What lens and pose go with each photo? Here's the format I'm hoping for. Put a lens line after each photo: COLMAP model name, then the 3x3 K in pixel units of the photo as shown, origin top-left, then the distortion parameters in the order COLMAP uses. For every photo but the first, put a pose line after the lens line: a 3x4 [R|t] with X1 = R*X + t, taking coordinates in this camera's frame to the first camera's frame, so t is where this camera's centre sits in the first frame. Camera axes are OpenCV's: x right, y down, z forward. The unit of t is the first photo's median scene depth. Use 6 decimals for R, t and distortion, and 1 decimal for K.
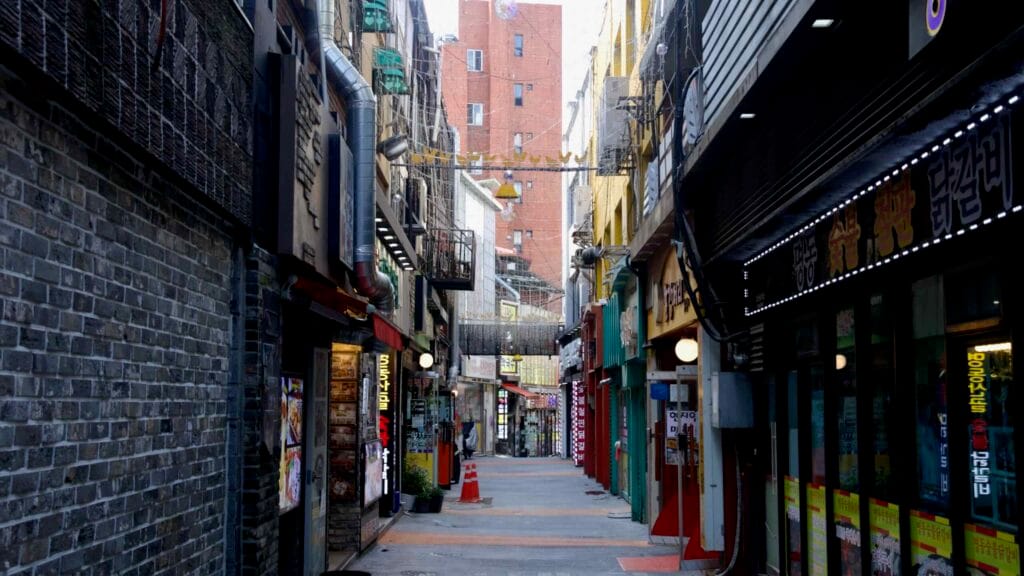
lens RADIAL K [[1215.8, 0, 512.0], [0, 1215.8, 288.0], [0, 0, 1]] dist [0.000903, -0.001111]
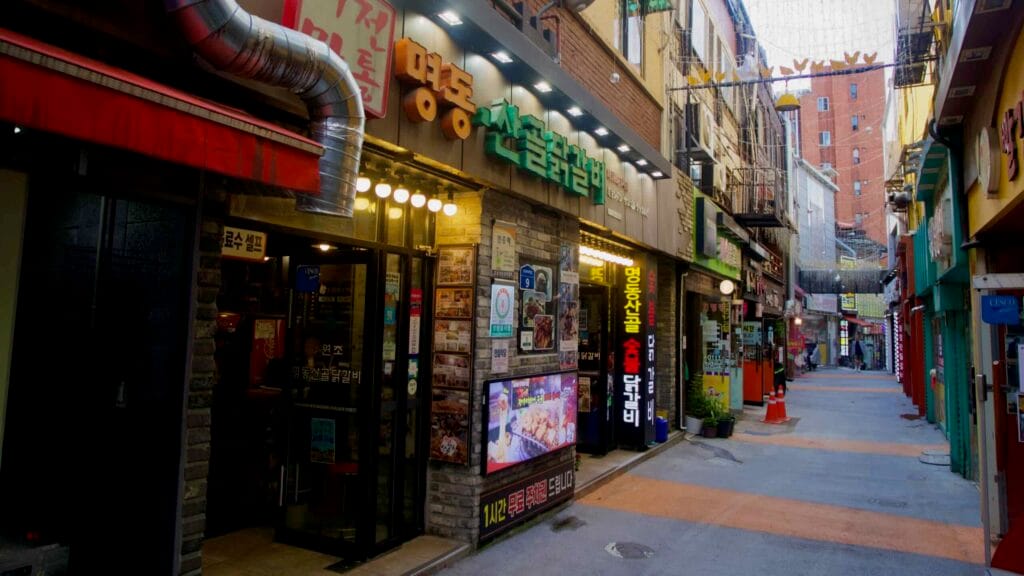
lens RADIAL K [[697.1, 0, 511.8], [0, 697.1, 244.4], [0, 0, 1]] dist [-0.098778, 0.054808]
pose [[0.889453, -0.031399, -0.455947, 0.035167], [0.020083, 0.999359, -0.029646, 0.033534], [0.456586, 0.017212, 0.889513, 0.347663]]
